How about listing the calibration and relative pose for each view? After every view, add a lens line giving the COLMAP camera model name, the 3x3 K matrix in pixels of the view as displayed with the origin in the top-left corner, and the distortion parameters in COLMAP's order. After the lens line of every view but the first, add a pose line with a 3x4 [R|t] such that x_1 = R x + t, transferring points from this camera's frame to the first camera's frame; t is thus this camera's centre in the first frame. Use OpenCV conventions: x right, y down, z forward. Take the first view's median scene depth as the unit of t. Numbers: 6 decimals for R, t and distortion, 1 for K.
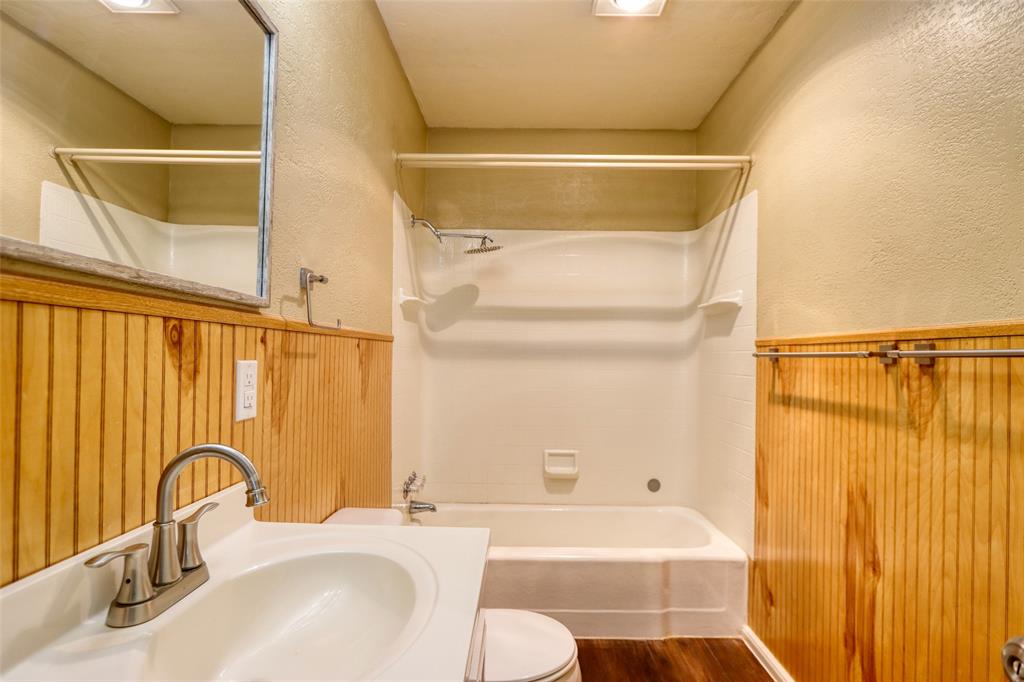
lens RADIAL K [[526.4, 0, 514.8], [0, 526.4, 348.8], [0, 0, 1]] dist [-0.011868, 0.001410]
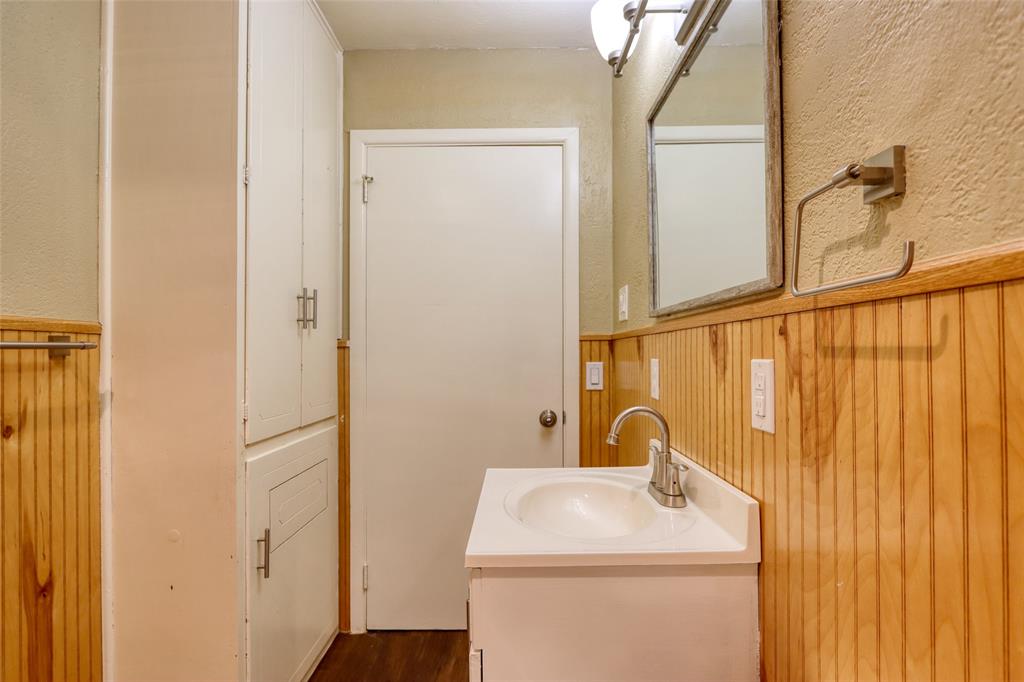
lens RADIAL K [[526.4, 0, 514.8], [0, 526.4, 348.8], [0, 0, 1]] dist [-0.011868, 0.001410]
pose [[-0.999931, -0.008789, -0.007858, -0.120081], [-0.008599, 0.999679, -0.023819, 0.030436], [0.008065, -0.023750, -0.999685, 1.914973]]
